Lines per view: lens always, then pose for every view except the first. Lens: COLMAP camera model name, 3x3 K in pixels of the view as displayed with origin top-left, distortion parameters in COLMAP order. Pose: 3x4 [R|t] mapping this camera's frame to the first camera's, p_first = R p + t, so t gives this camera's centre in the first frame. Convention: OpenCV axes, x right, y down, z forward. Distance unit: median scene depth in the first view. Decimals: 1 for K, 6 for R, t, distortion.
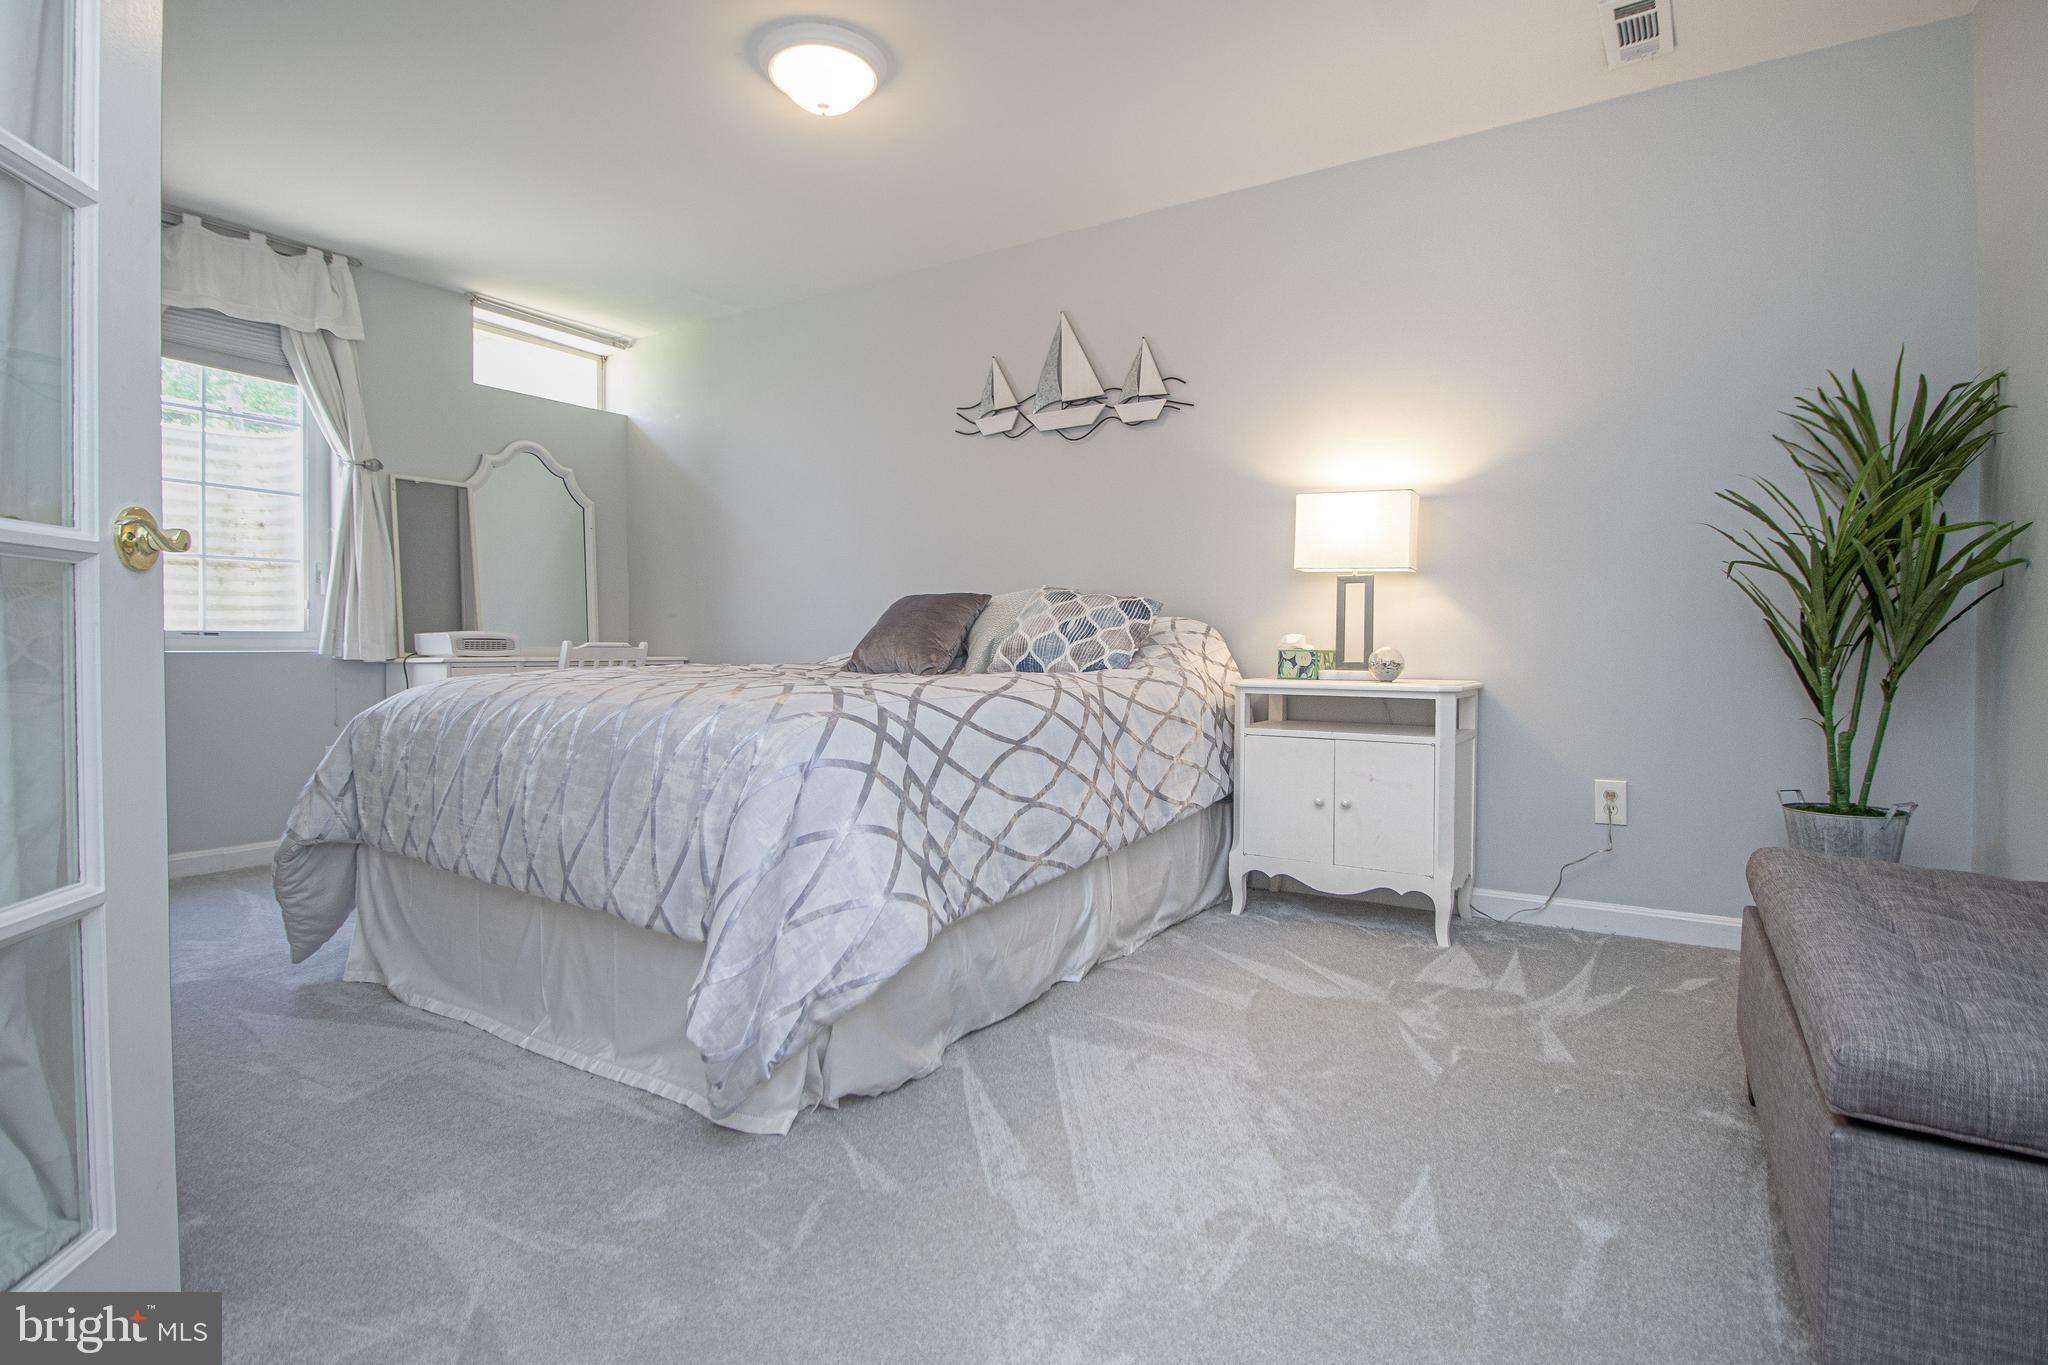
lens RADIAL K [[947.6, 0, 1019.9], [0, 947.6, 680.3], [0, 0, 1]] dist [-0.001388, -0.010245]
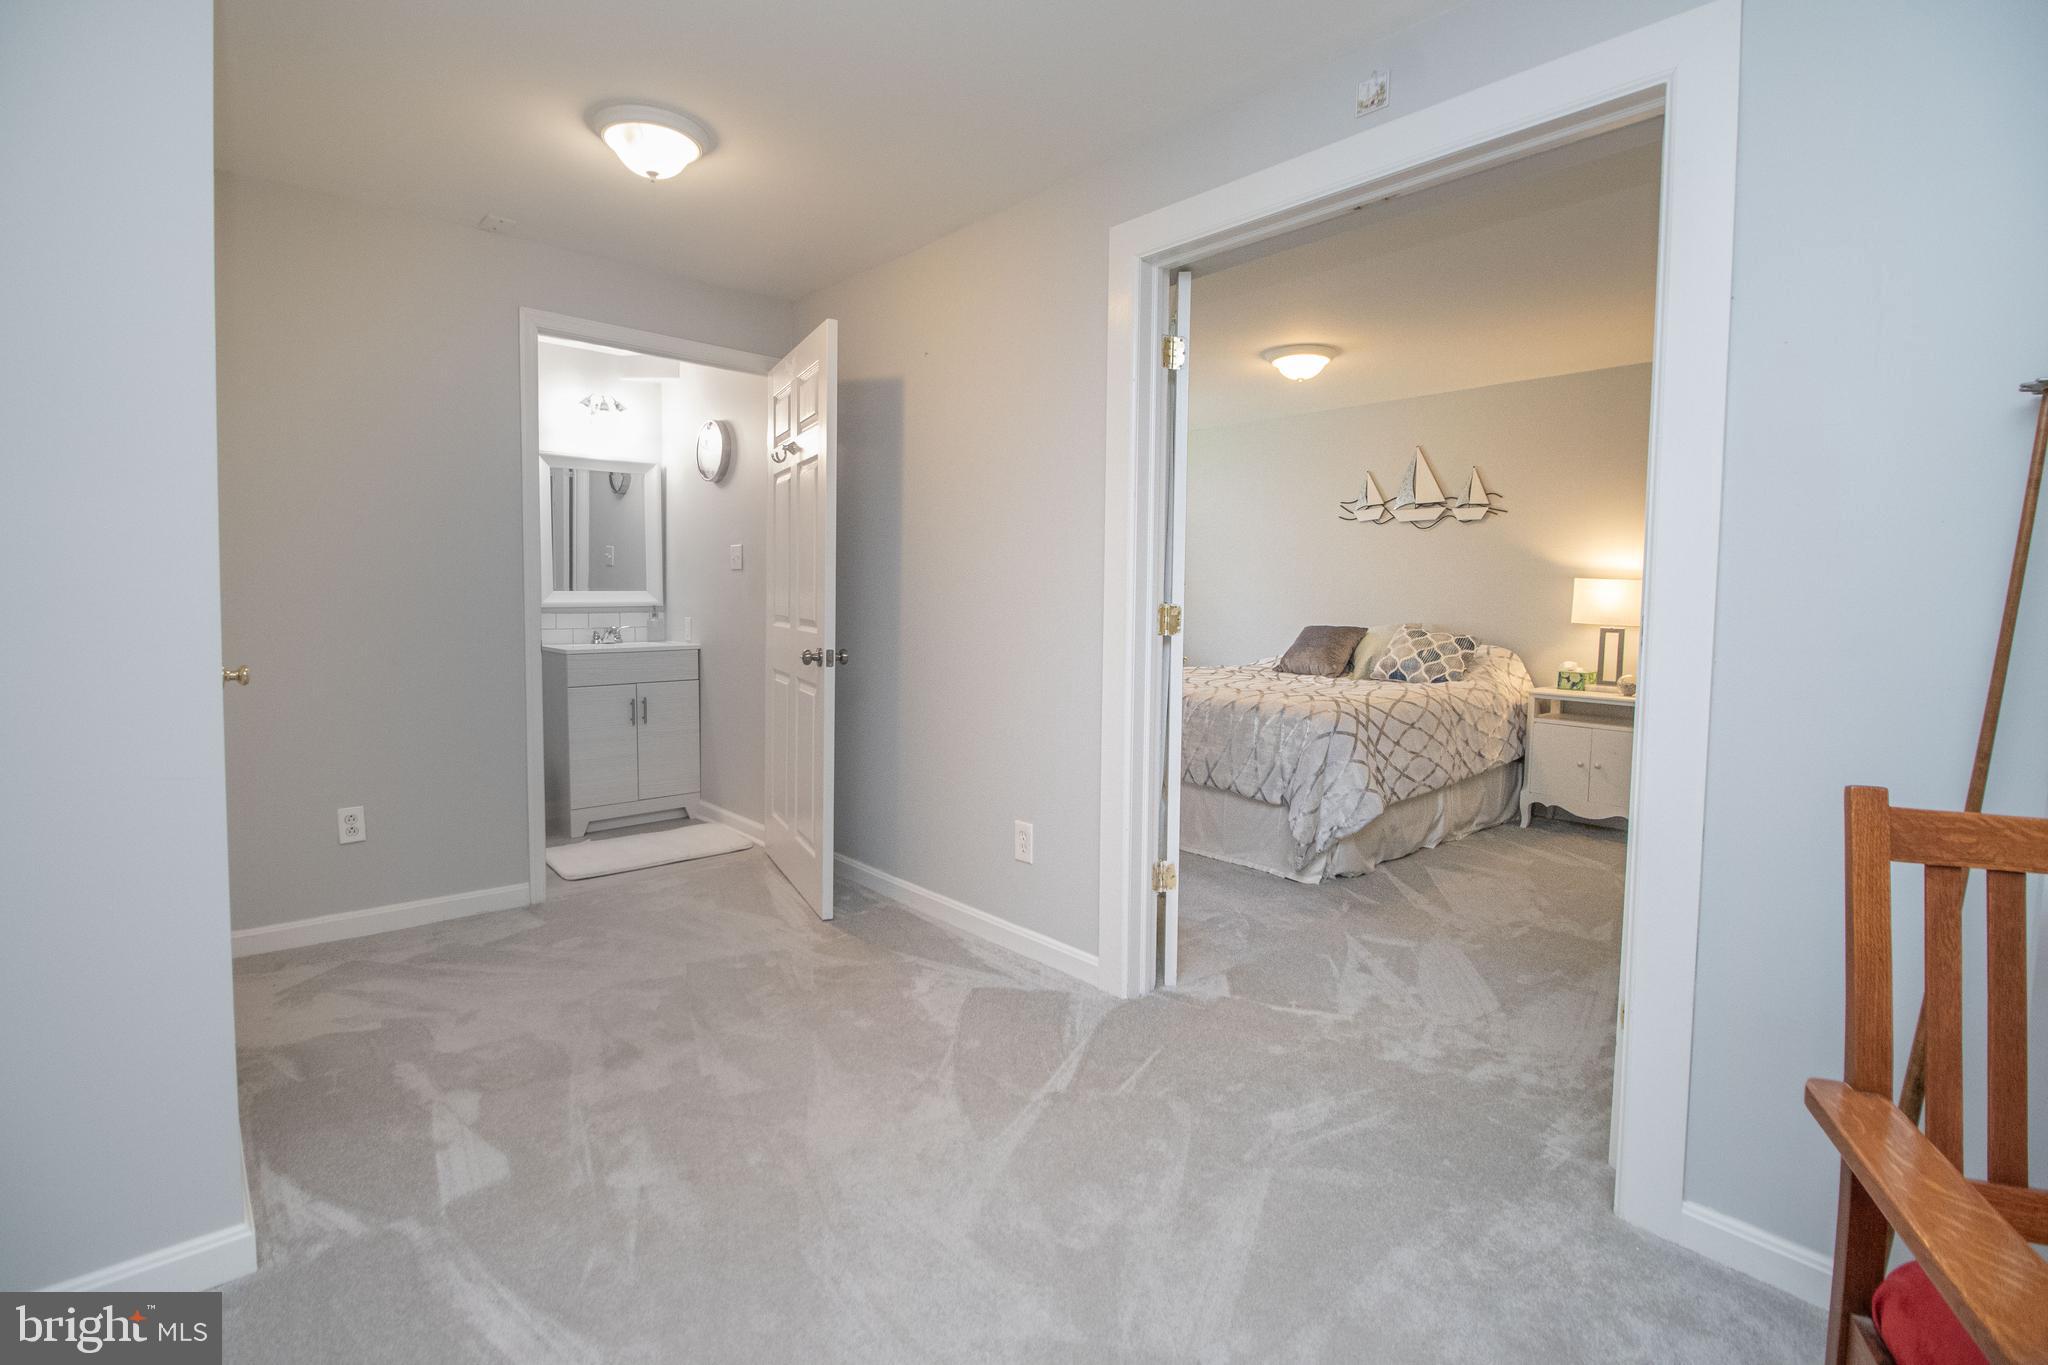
lens RADIAL K [[947.6, 0, 1019.0], [0, 947.6, 655.0], [0, 0, 1]] dist [-0.001388, -0.010245]
pose [[0.964892, 0.033339, -0.260523, -0.213485], [-0.025069, 0.999073, 0.035000, -0.098663], [0.261449, -0.027240, 0.964833, -0.868262]]
